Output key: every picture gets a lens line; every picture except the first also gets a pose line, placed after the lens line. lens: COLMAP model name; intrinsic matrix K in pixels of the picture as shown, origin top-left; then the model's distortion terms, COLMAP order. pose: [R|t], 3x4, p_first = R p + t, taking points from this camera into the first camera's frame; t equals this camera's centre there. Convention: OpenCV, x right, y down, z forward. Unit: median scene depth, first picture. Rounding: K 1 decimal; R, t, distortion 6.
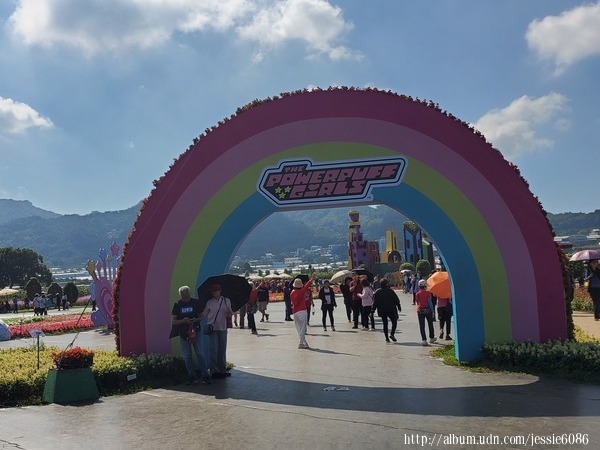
lens RADIAL K [[788.5, 0, 300.0], [0, 788.5, 225.0], [0, 0, 1]] dist [0.031916, -0.051310]
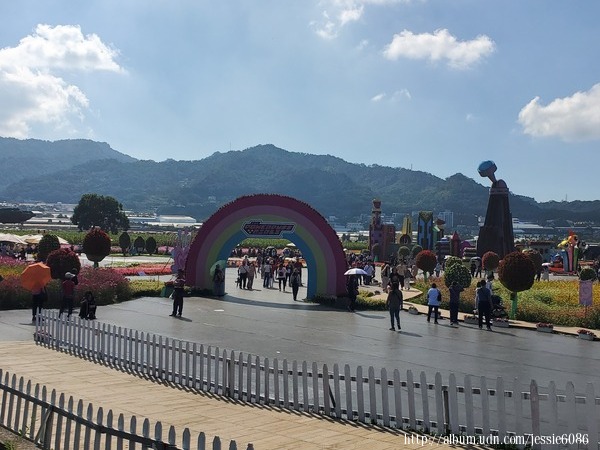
lens RADIAL K [[788.5, 0, 300.0], [0, 788.5, 225.0], [0, 0, 1]] dist [0.031916, -0.051310]
pose [[0.992336, 0.091084, -0.083504, 0.052760], [-0.086850, 0.994810, 0.053015, -0.031608], [0.087899, -0.045356, 0.995096, -0.237850]]
